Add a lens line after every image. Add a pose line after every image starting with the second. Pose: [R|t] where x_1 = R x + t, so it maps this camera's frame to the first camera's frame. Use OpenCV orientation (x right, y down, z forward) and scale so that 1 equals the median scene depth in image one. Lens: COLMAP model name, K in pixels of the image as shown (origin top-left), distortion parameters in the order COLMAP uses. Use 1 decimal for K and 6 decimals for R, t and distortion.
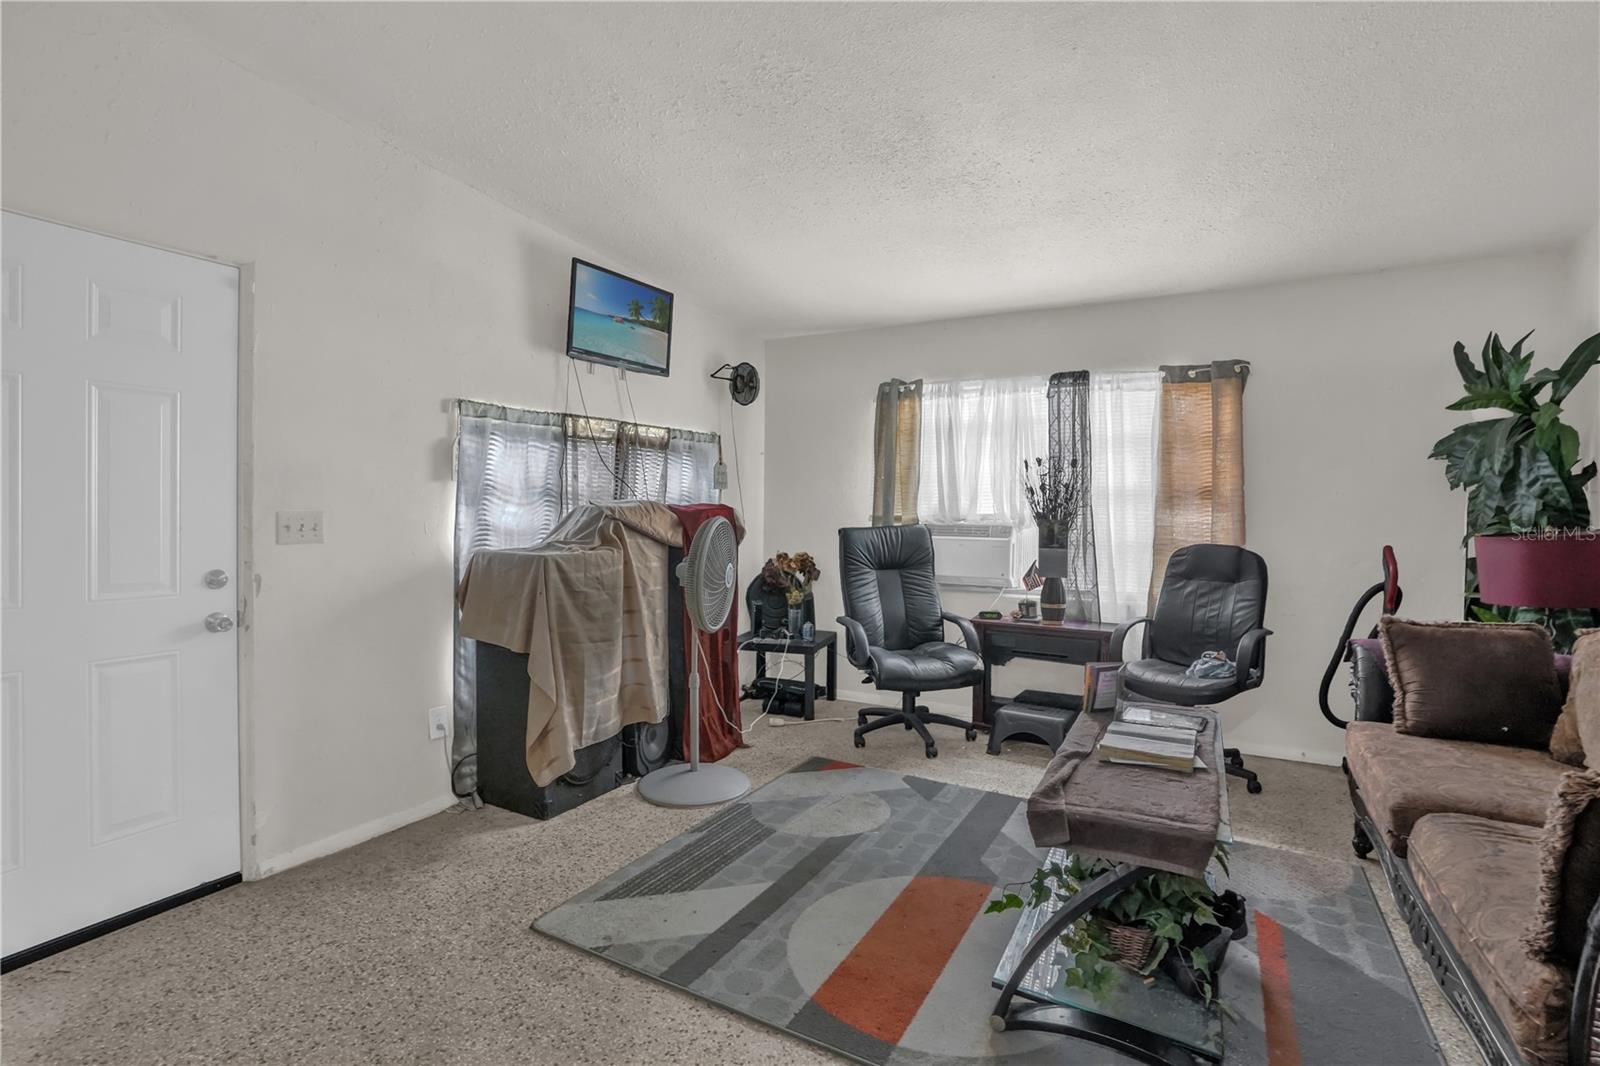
lens RADIAL K [[758.6, 0, 788.8], [0, 758.6, 487.4], [0, 0, 1]] dist [-0.002682, 0.006544]
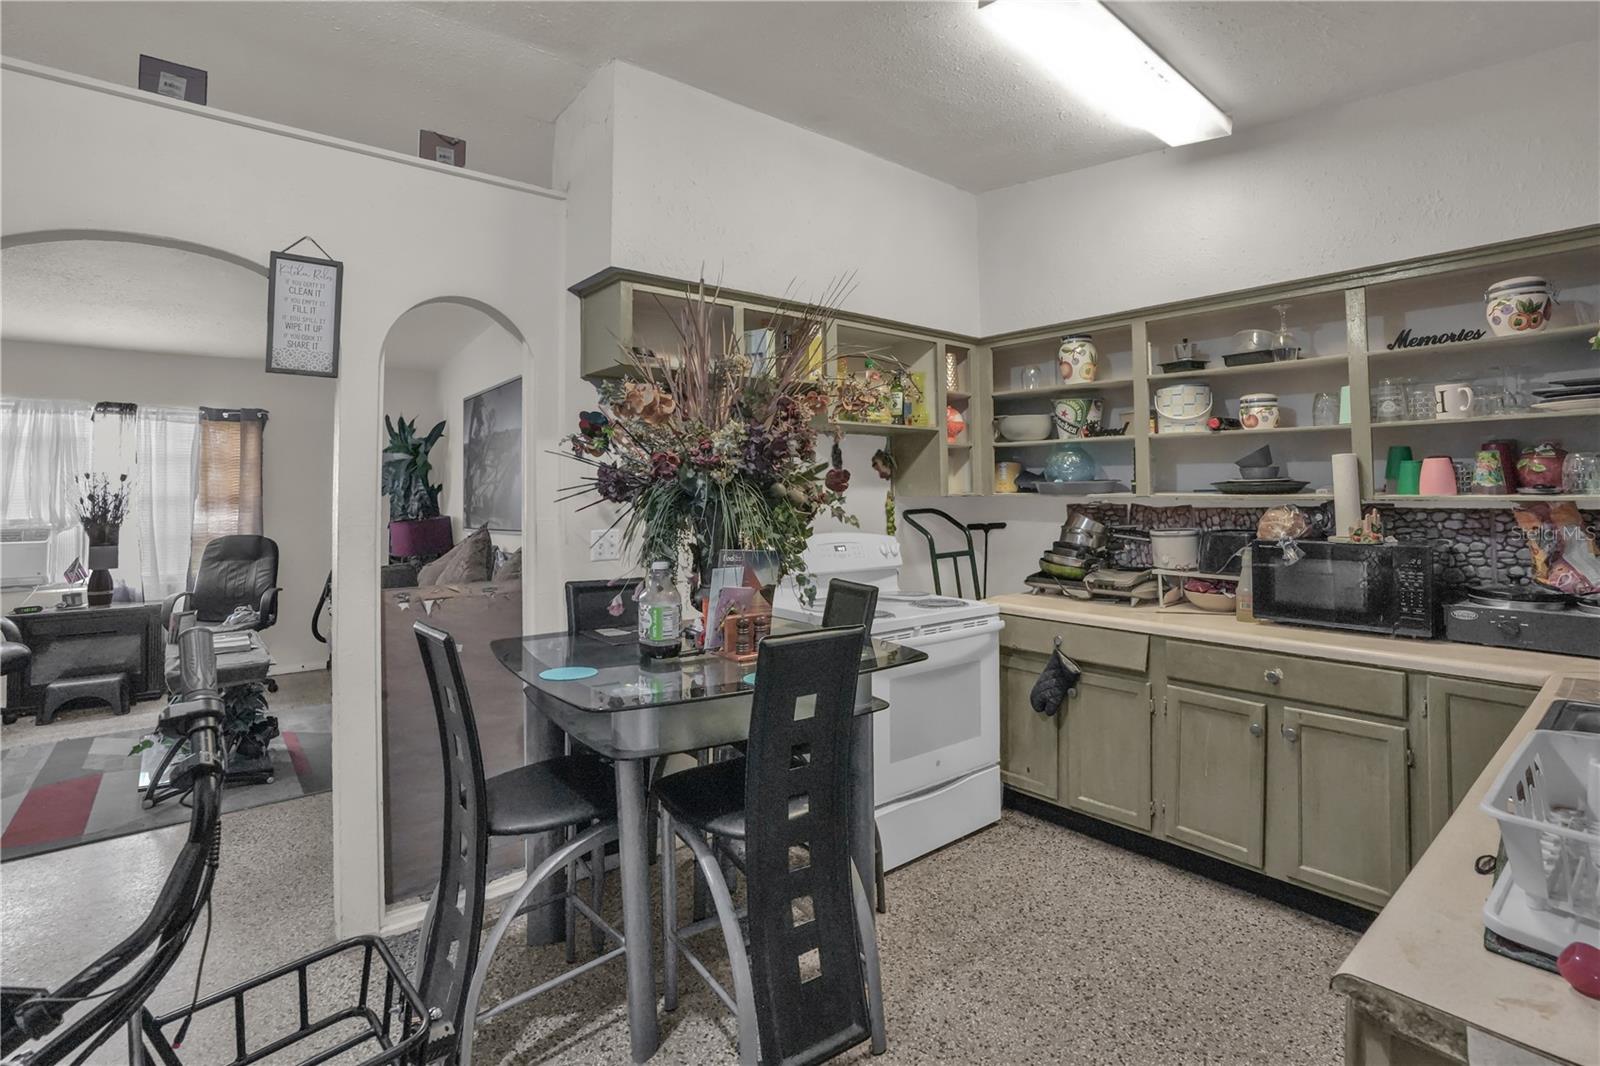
lens RADIAL K [[758.6, 0, 788.8], [0, 758.6, 487.4], [0, 0, 1]] dist [-0.002682, 0.006544]
pose [[0.375960, -0.001695, 0.926634, -0.374405], [-0.013282, 0.999886, 0.007218, -0.038036], [-0.926541, -0.015021, 0.375894, -0.491909]]
